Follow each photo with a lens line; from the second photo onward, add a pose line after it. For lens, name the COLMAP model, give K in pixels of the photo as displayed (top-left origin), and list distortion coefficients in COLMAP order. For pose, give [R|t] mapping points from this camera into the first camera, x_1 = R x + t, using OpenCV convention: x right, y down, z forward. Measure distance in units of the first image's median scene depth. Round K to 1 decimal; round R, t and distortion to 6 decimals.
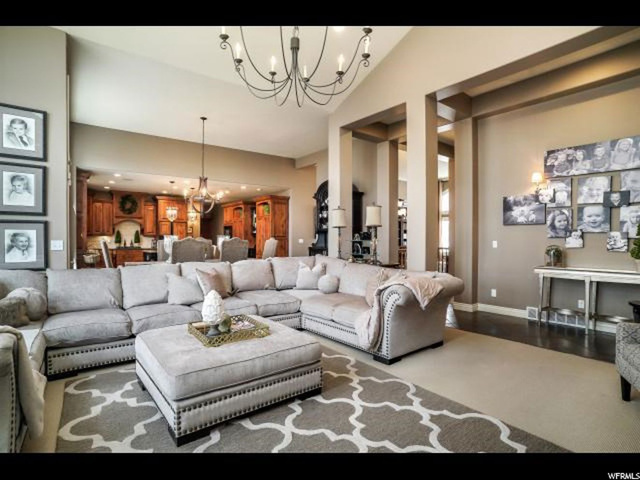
lens RADIAL K [[335.6, 0, 317.2], [0, 335.6, 241.2], [0, 0, 1]] dist [-0.085270, 0.045016]
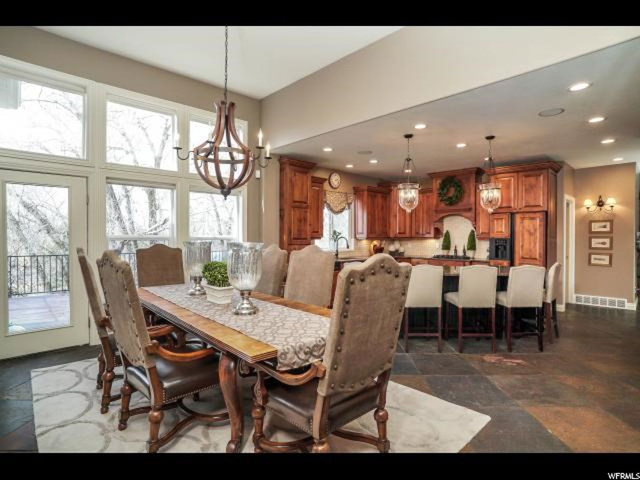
lens RADIAL K [[335.6, 0, 317.2], [0, 335.6, 241.2], [0, 0, 1]] dist [-0.085270, 0.045016]
pose [[0.096057, 0.009784, -0.995328, 0.053813], [-0.013970, 0.999866, 0.008481, -0.013853], [0.995278, 0.013090, 0.096181, 0.671502]]
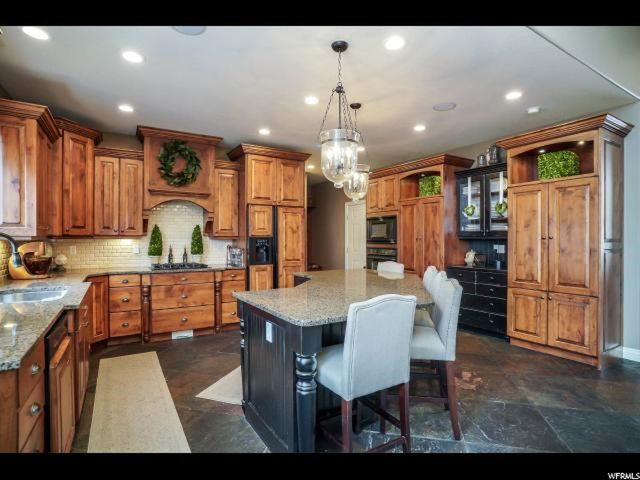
lens RADIAL K [[335.6, 0, 317.2], [0, 335.6, 241.2], [0, 0, 1]] dist [-0.085270, 0.045016]
pose [[0.994375, -0.000098, -0.105920, -0.356095], [0.000033, 1.000000, -0.000622, -0.012341], [0.105920, 0.000615, 0.994375, 0.599352]]
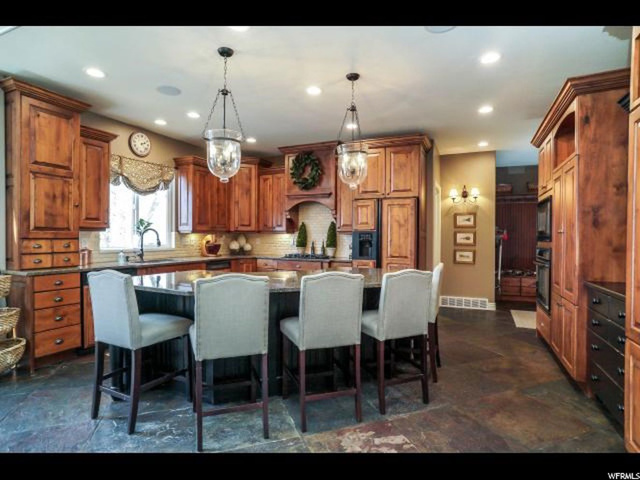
lens RADIAL K [[335.6, 0, 317.2], [0, 335.6, 241.2], [0, 0, 1]] dist [-0.085270, 0.045016]
pose [[0.453115, 0.011611, -0.891377, -0.108702], [-0.015948, 0.999861, 0.004917, -0.006582], [0.891310, 0.011987, 0.453237, 0.780039]]
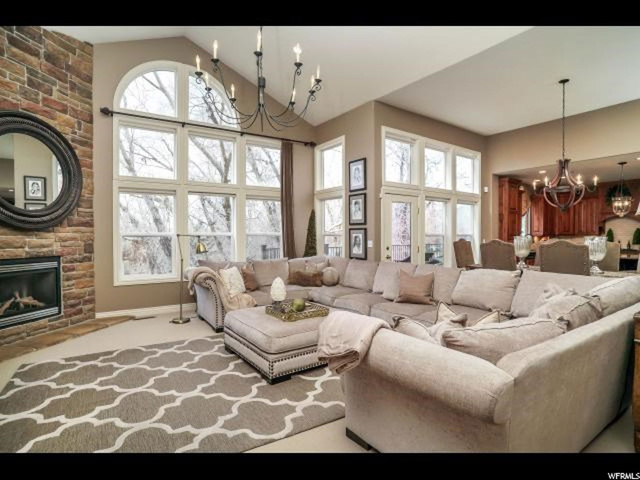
lens RADIAL K [[335.6, 0, 317.2], [0, 335.6, 241.2], [0, 0, 1]] dist [-0.085270, 0.045016]
pose [[-0.063774, 0.015647, -0.997842, 0.270500], [-0.009736, 0.999820, 0.016300, -0.008117], [0.997917, 0.010754, -0.063610, 0.304529]]
